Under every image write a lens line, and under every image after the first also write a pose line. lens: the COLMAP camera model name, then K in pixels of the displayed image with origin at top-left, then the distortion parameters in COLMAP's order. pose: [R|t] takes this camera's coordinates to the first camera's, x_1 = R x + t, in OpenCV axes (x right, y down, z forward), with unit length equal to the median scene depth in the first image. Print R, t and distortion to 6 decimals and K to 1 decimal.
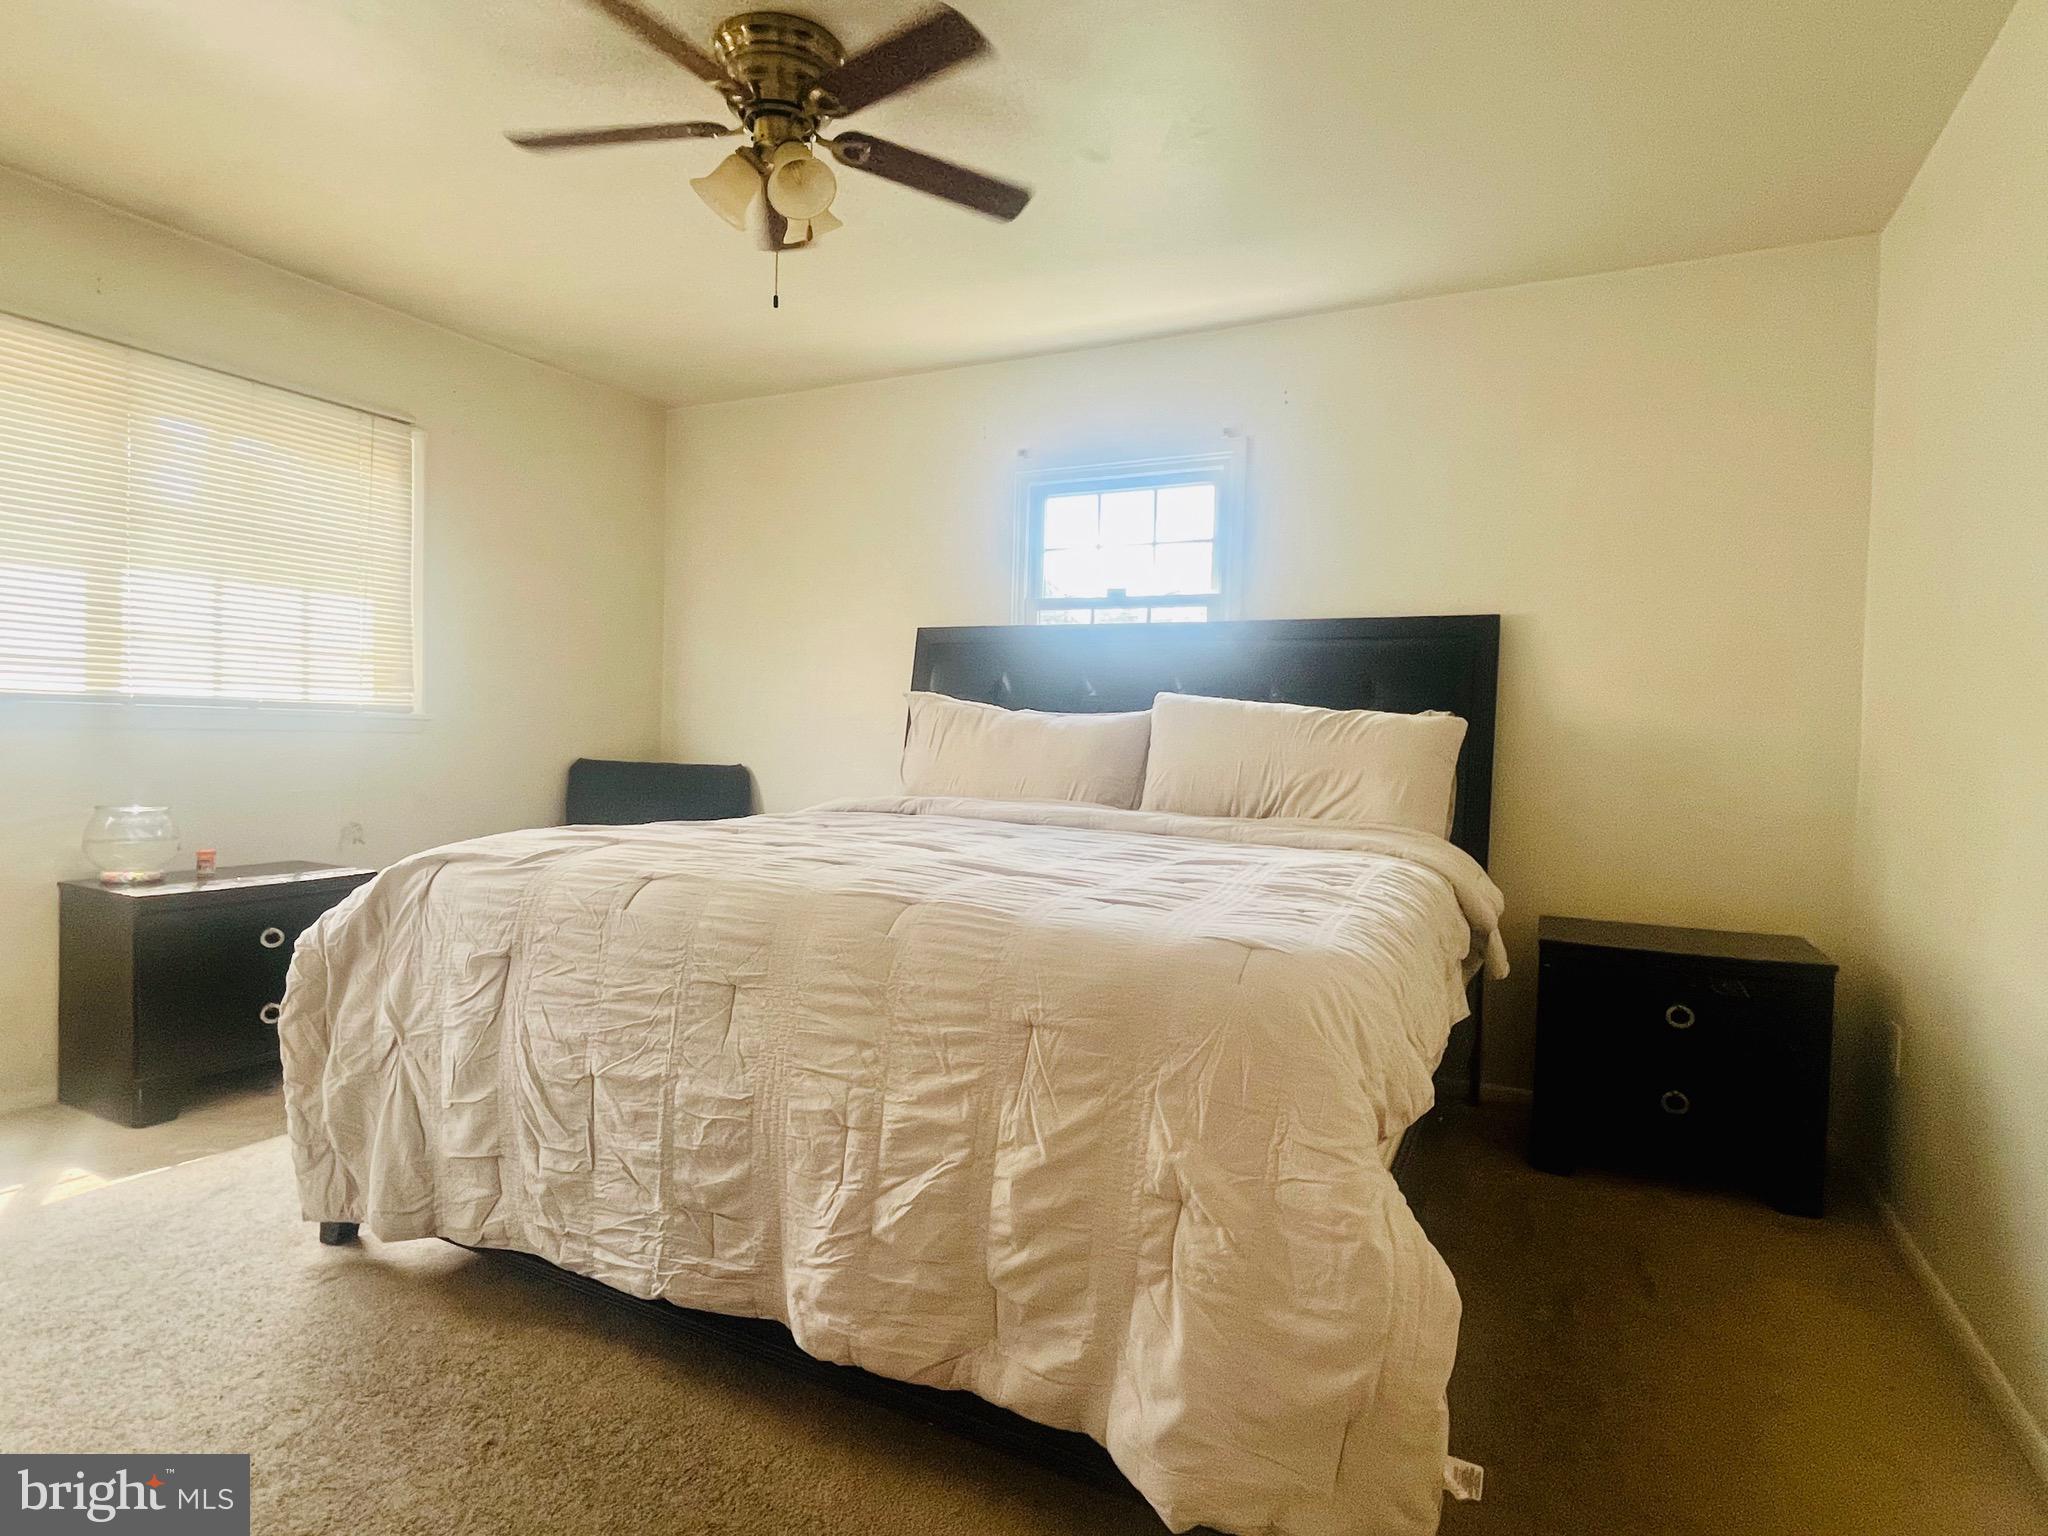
lens RADIAL K [[1133.0, 0, 1023.6], [0, 1133.0, 768.2], [0, 0, 1]] dist [-0.003961, -0.000128]
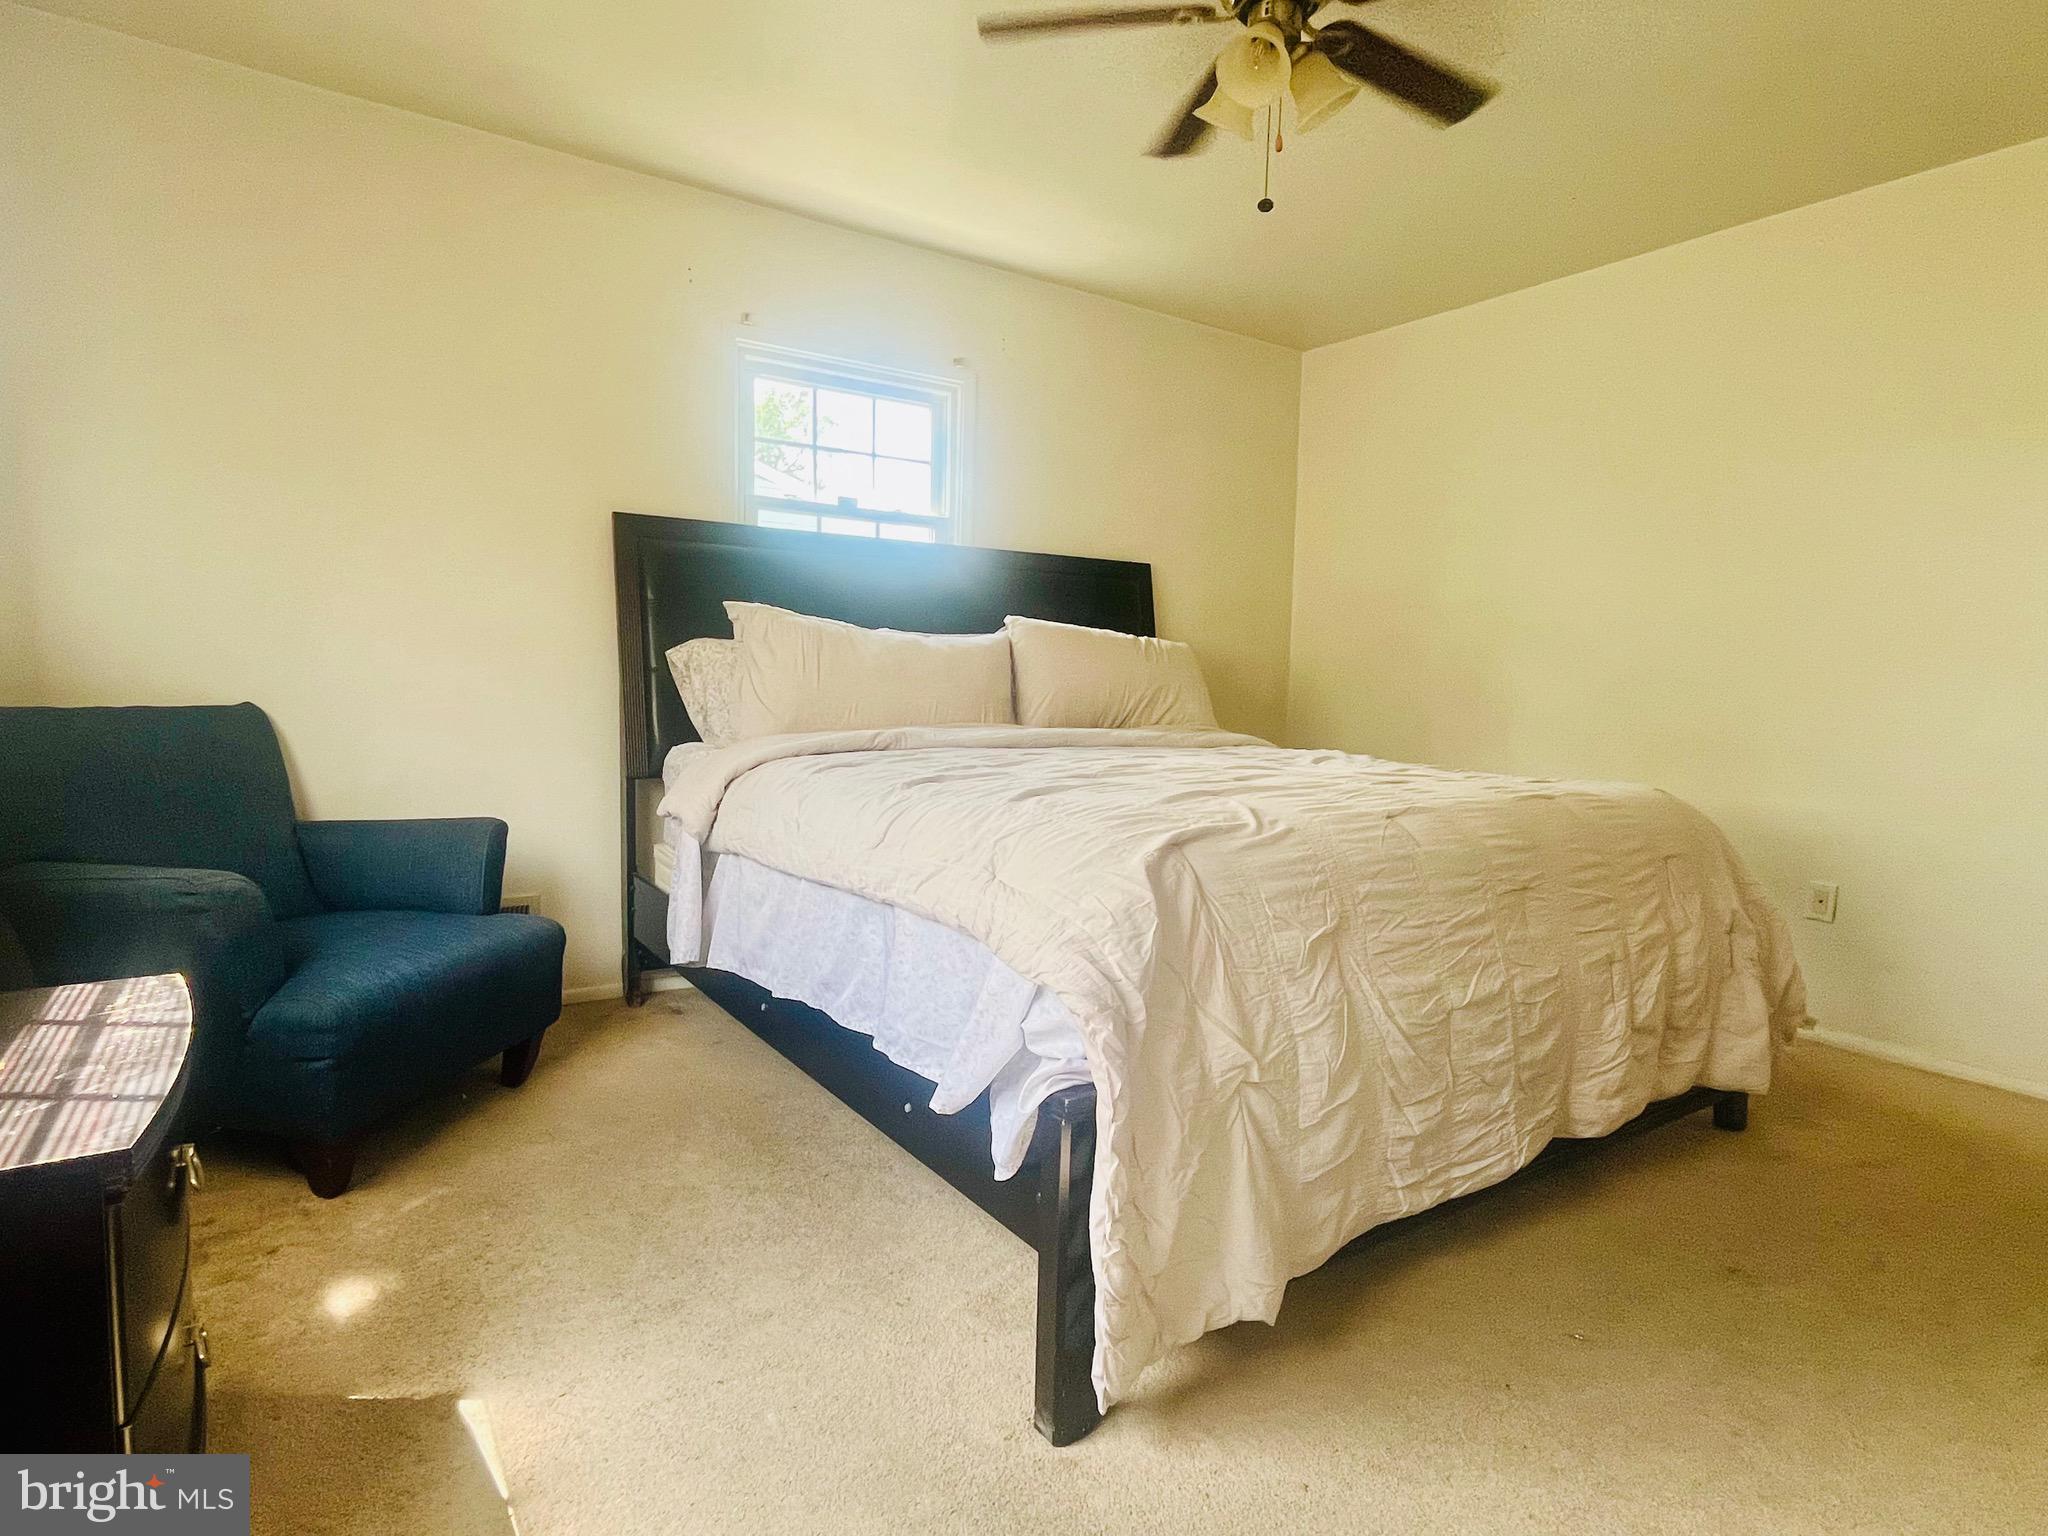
lens RADIAL K [[1133.0, 0, 1027.0], [0, 1133.0, 760.4], [0, 0, 1]] dist [-0.003961, -0.000128]
pose [[0.452519, -0.090761, 0.887124, -1.310918], [0.016257, 0.995481, 0.093554, -0.049222], [-0.891607, -0.027913, 0.451950, 0.808252]]
